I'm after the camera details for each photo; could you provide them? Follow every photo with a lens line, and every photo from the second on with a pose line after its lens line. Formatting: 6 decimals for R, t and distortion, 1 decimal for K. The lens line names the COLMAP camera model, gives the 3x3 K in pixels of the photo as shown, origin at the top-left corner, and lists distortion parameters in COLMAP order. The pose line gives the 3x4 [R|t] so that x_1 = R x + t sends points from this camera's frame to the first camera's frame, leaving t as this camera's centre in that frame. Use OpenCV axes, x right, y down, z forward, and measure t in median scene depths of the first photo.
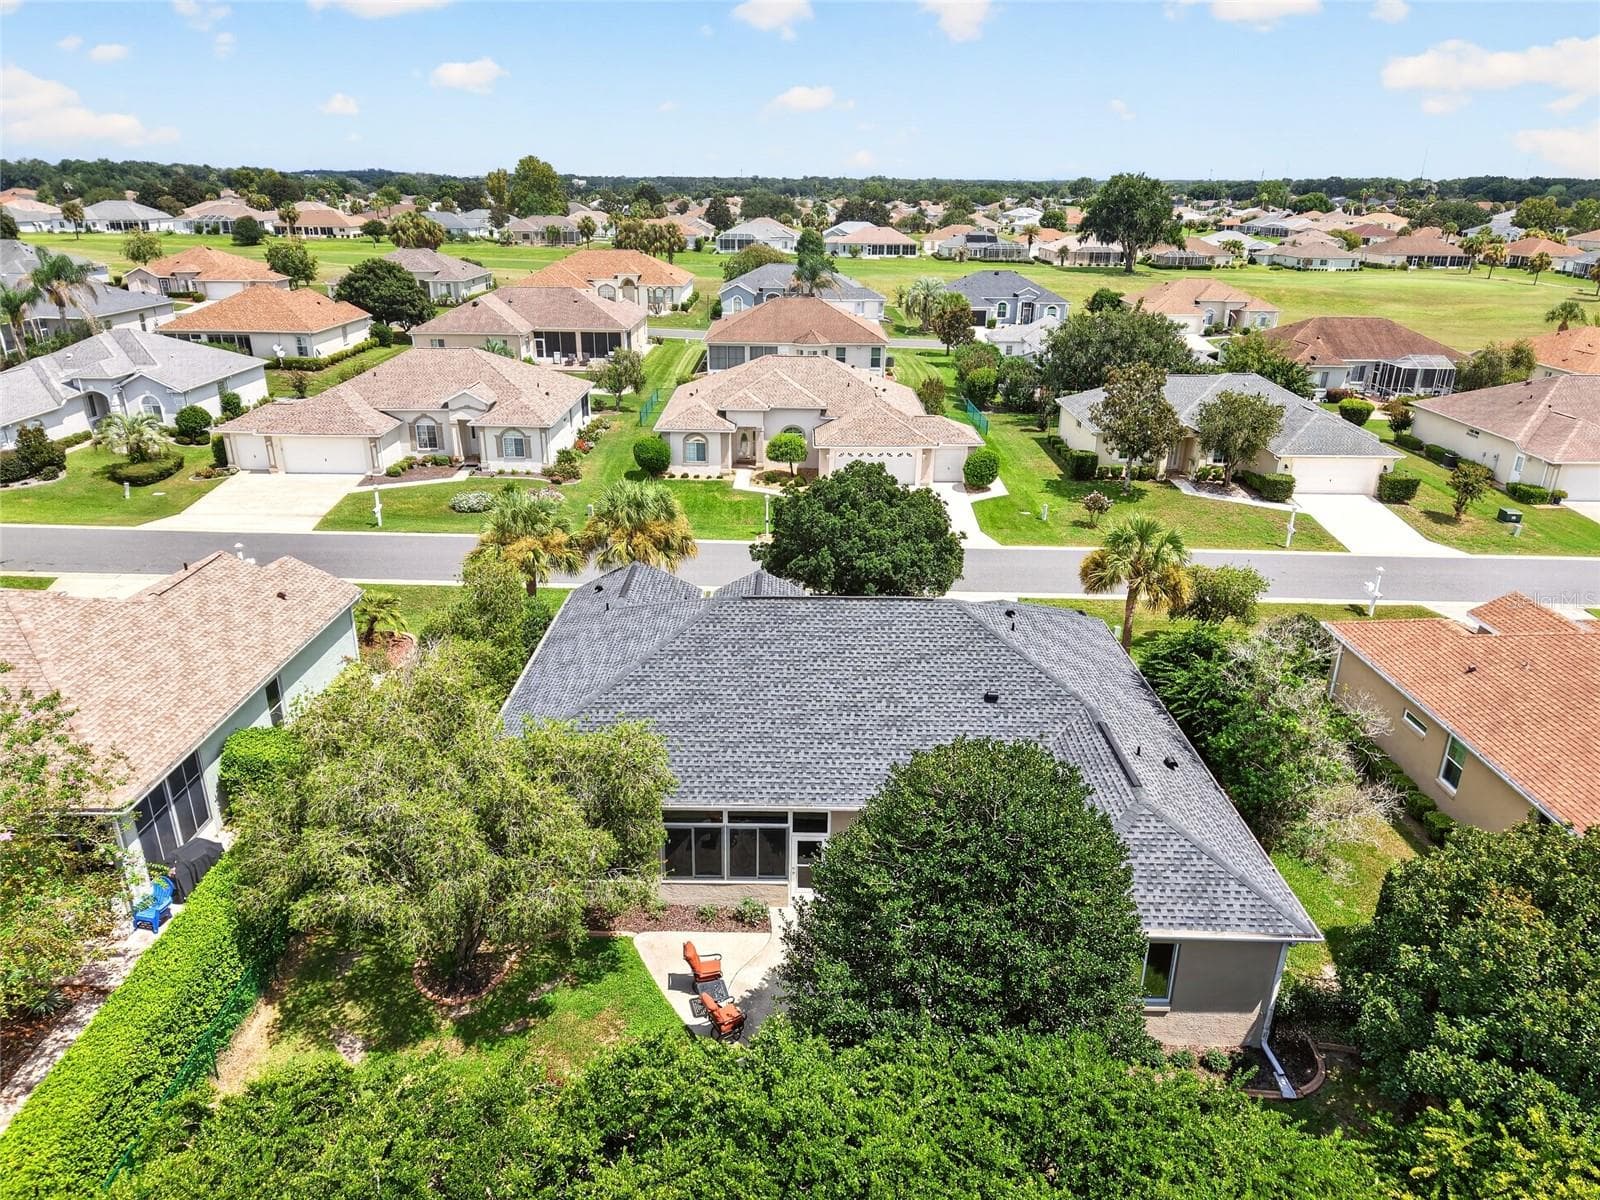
lens RADIAL K [[1066.7, 0, 793.1], [0, 1066.7, 596.0], [0, 0, 1]] dist [0.040584, -0.044139]
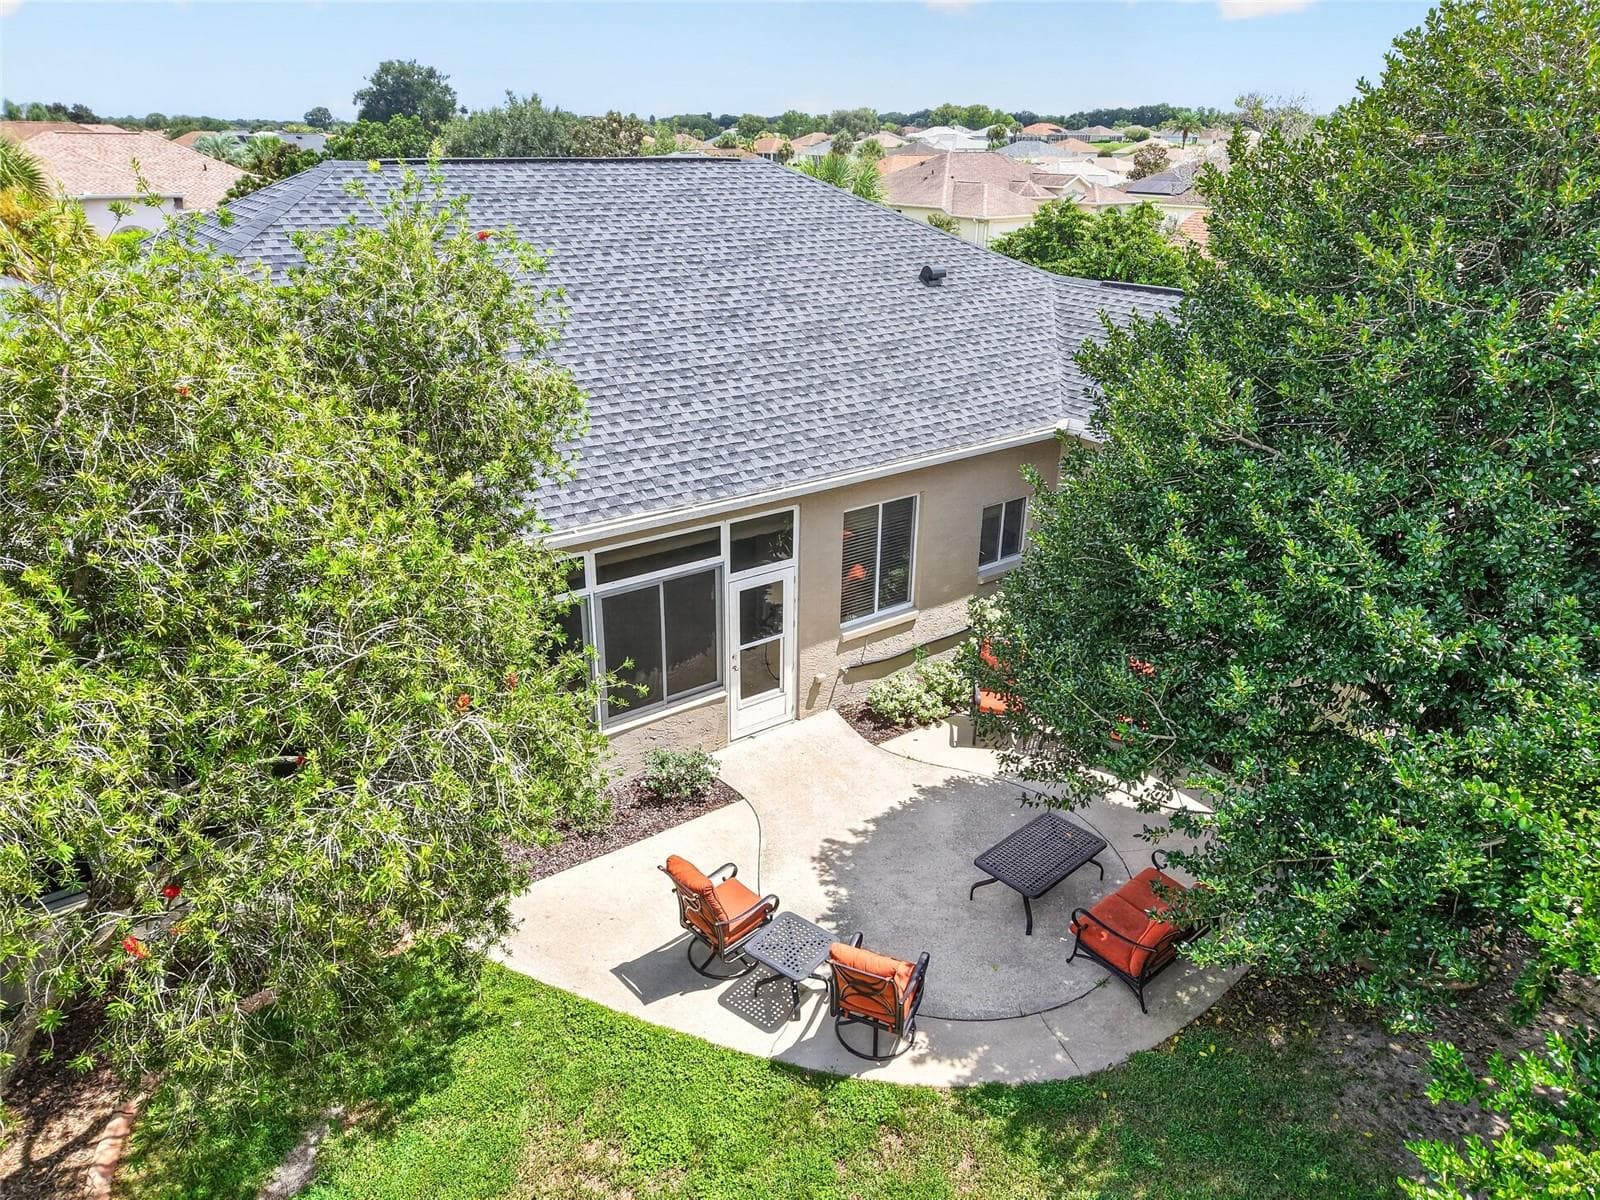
lens RADIAL K [[1066.7, 0, 793.1], [0, 1066.7, 596.0], [0, 0, 1]] dist [0.040584, -0.044139]
pose [[0.799568, -0.238583, 0.551153, -0.229231], [0.212204, 0.970743, 0.112368, 0.186527], [-0.561837, 0.027111, 0.826804, 0.618057]]
